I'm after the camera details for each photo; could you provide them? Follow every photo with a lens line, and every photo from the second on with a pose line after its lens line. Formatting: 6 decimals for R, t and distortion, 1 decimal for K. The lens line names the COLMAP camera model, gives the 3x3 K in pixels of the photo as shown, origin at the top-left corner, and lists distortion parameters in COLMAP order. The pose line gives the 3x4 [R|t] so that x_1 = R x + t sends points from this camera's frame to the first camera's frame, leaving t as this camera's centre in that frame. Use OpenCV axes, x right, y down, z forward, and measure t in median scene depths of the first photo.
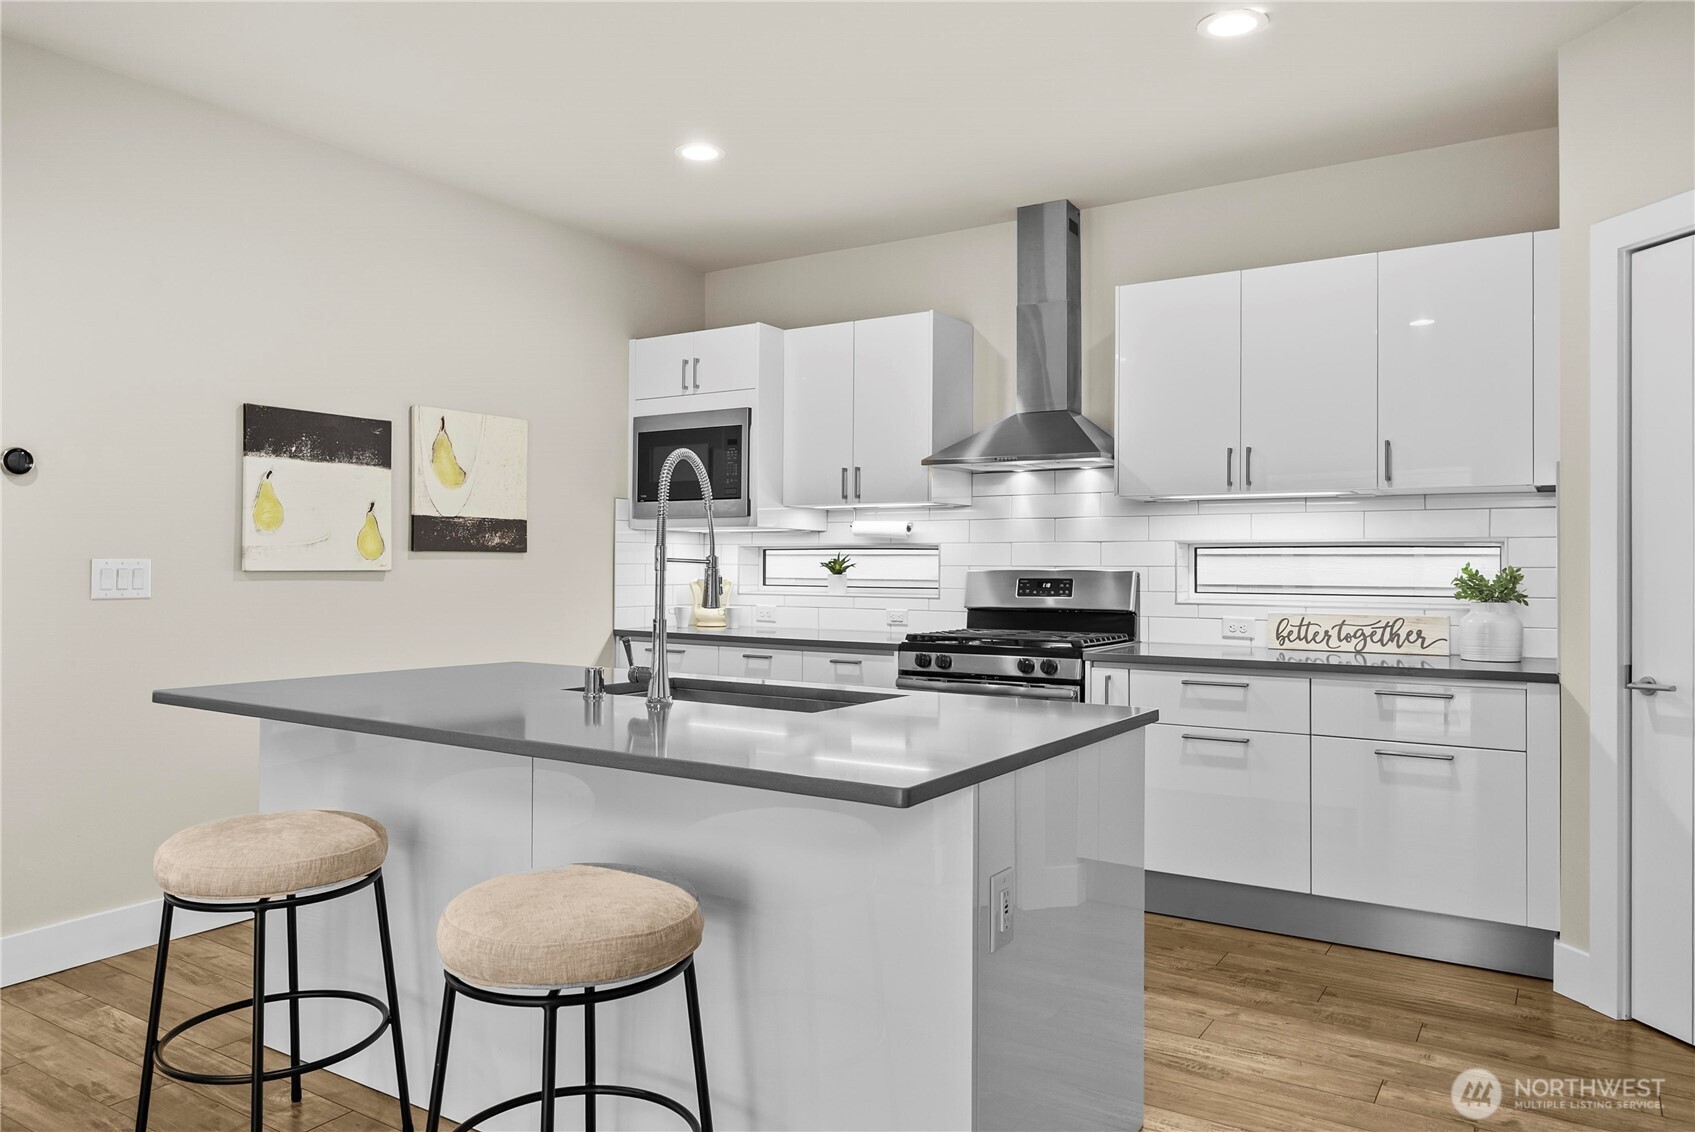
lens RADIAL K [[1139.3, 0, 822.4], [0, 1139.3, 559.4], [0, 0, 1]] dist [-0.004961, 0.001374]
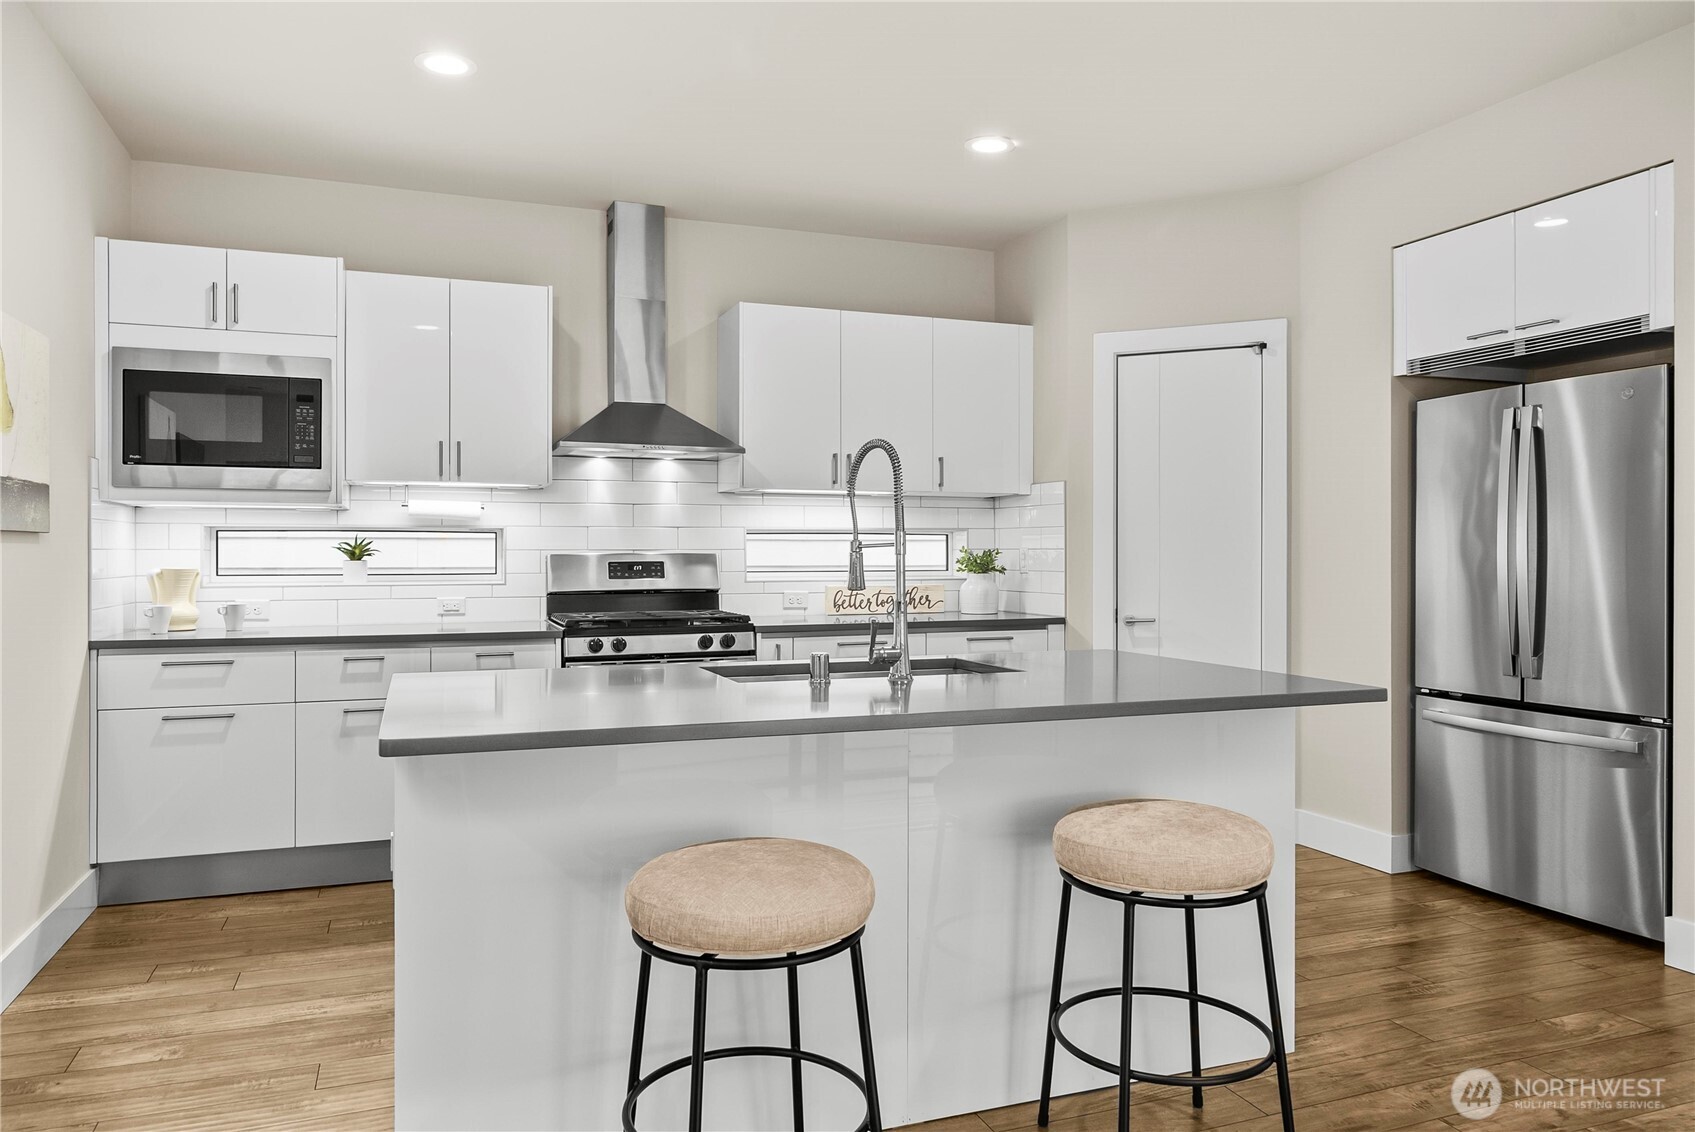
lens RADIAL K [[1139.3, 0, 822.4], [0, 1139.3, 559.4], [0, 0, 1]] dist [-0.004961, 0.001374]
pose [[0.592745, -0.010366, 0.805324, -0.625046], [-0.000967, 0.999907, 0.013582, 0.000285], [-0.805390, -0.008829, 0.592680, 0.268700]]
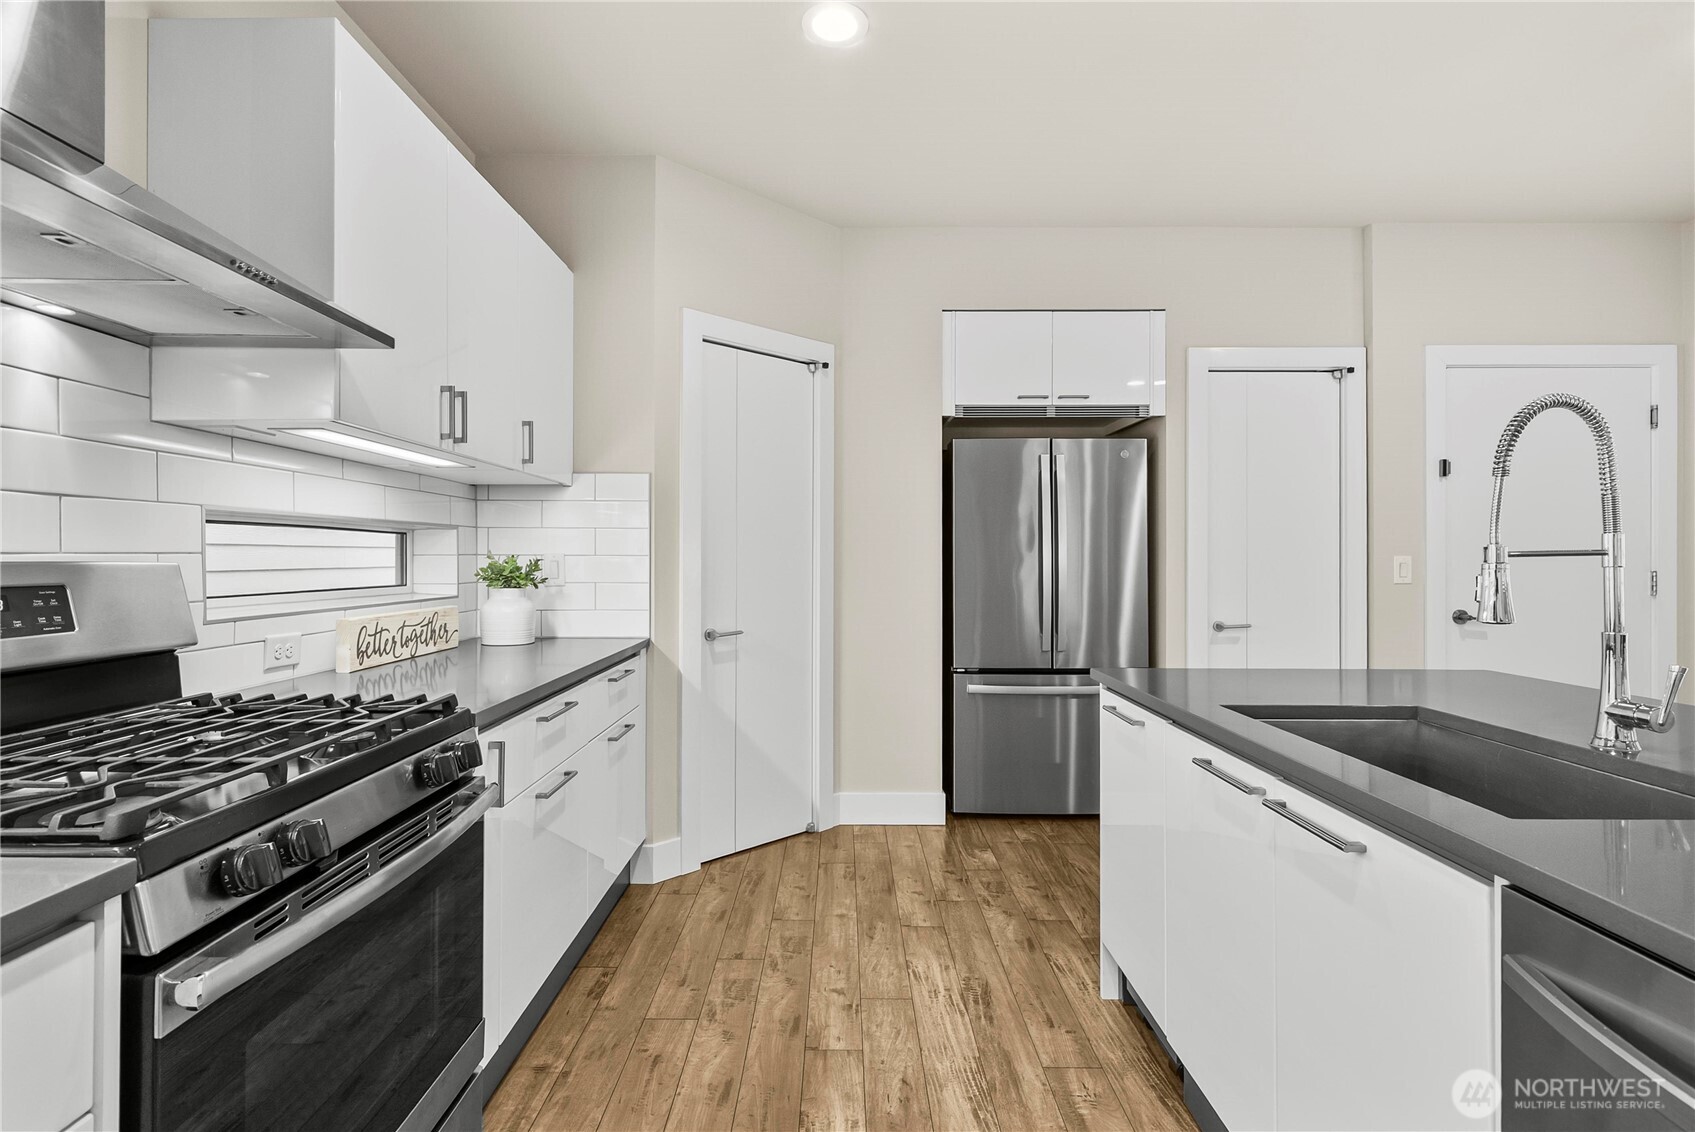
lens RADIAL K [[817.3, 0, 824.3], [0, 817.3, 560.1], [0, 0, 1]] dist [-0.001748, -0.000444]
pose [[-0.550097, -0.008917, 0.835053, -0.181877], [-0.010377, 0.999939, 0.003842, 0.005178], [-0.835036, -0.006552, -0.550156, 1.046118]]
